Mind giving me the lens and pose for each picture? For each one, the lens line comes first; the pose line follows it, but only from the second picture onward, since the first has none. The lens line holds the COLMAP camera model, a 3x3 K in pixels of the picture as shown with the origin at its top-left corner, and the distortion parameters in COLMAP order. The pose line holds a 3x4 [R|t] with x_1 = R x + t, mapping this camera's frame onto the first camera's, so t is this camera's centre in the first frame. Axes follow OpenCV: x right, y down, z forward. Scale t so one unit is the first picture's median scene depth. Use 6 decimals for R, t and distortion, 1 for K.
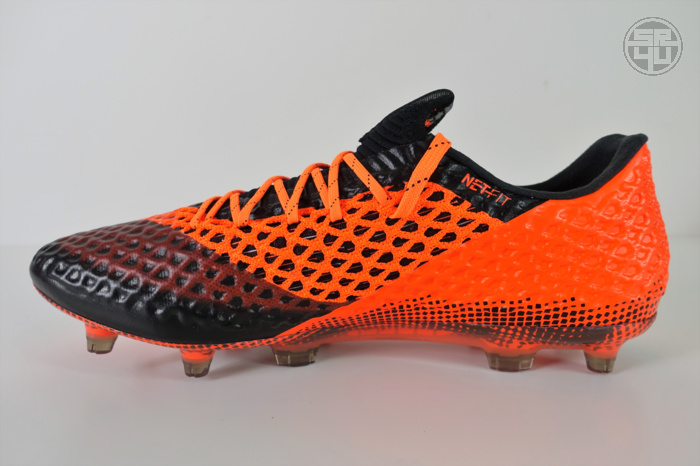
lens RADIAL K [[465.3, 0, 351.7], [0, 465.3, 232.5], [0, 0, 1]] dist [0.012490, -0.009363]
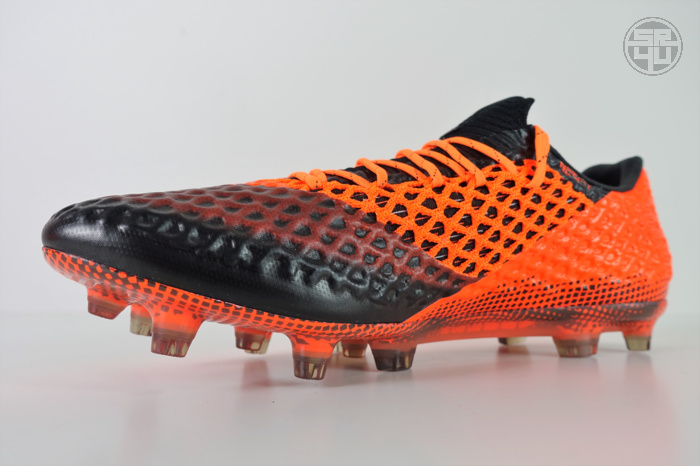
lens RADIAL K [[465.3, 0, 348.0], [0, 465.3, 232.8], [0, 0, 1]] dist [0.012490, -0.009363]
pose [[0.894505, 0.068508, 0.441778, -0.683558], [0.044897, 0.969427, -0.241238, 0.283954], [-0.444799, 0.235623, 0.864081, 0.290809]]
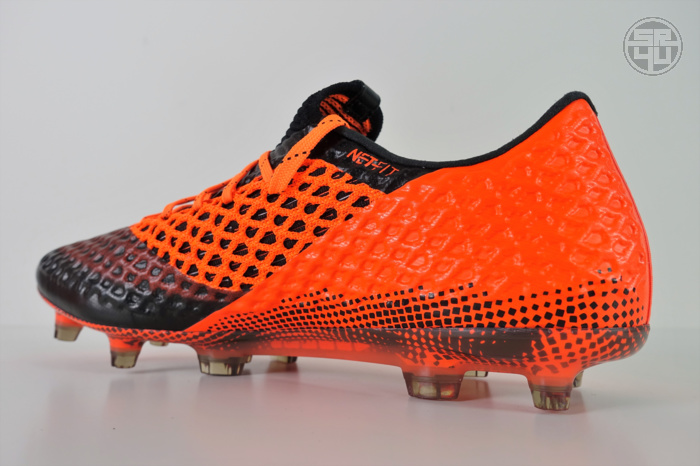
lens RADIAL K [[465.3, 0, 351.8], [0, 465.3, 232.2], [0, 0, 1]] dist [0.012490, -0.009363]
pose [[0.925638, -0.026566, -0.377477, 0.574332], [-0.078158, 0.962601, -0.259404, 0.268045], [0.370252, 0.269617, 0.888943, 0.215828]]
